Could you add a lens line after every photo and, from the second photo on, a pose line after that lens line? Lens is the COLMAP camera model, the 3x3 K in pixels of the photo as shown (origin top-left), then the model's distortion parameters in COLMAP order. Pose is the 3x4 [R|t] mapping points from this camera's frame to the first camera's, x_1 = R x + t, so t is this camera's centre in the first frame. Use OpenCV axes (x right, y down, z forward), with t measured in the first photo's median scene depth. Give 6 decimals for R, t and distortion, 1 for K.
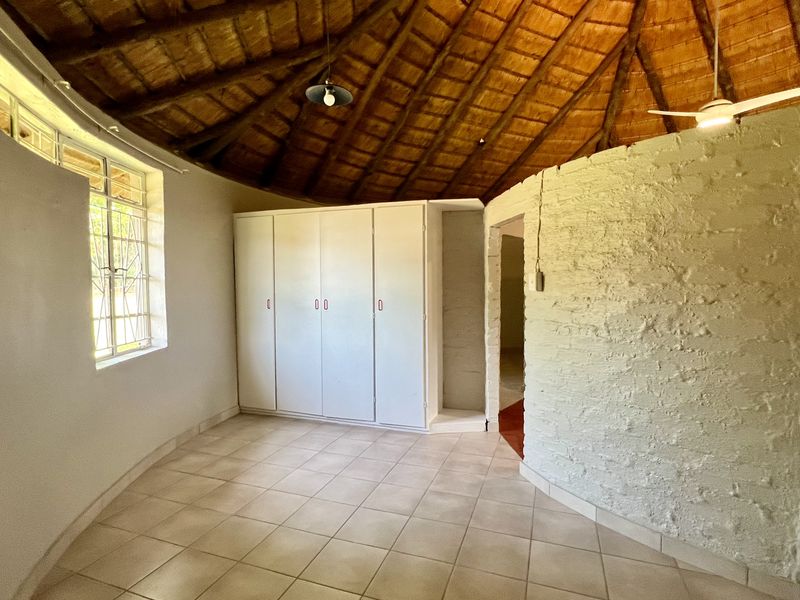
lens RADIAL K [[426.0, 0, 399.9], [0, 426.0, 299.5], [0, 0, 1]] dist [-0.000755, 0.000563]
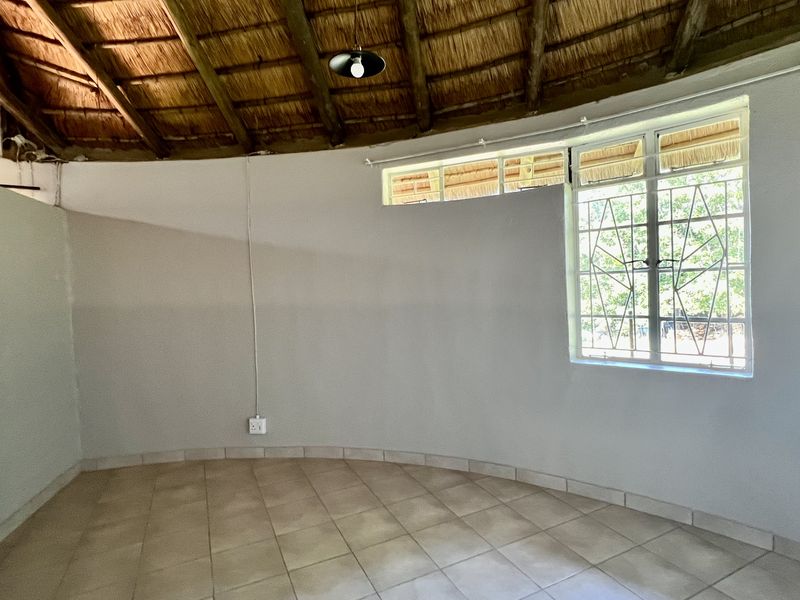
lens RADIAL K [[426.0, 0, 400.4], [0, 426.0, 299.9], [0, 0, 1]] dist [-0.000755, 0.000563]
pose [[-0.706495, 0.056247, -0.705480, 0.282898], [0.019436, 0.998003, 0.060106, -0.055421], [0.707451, 0.028753, -0.706177, 1.230736]]
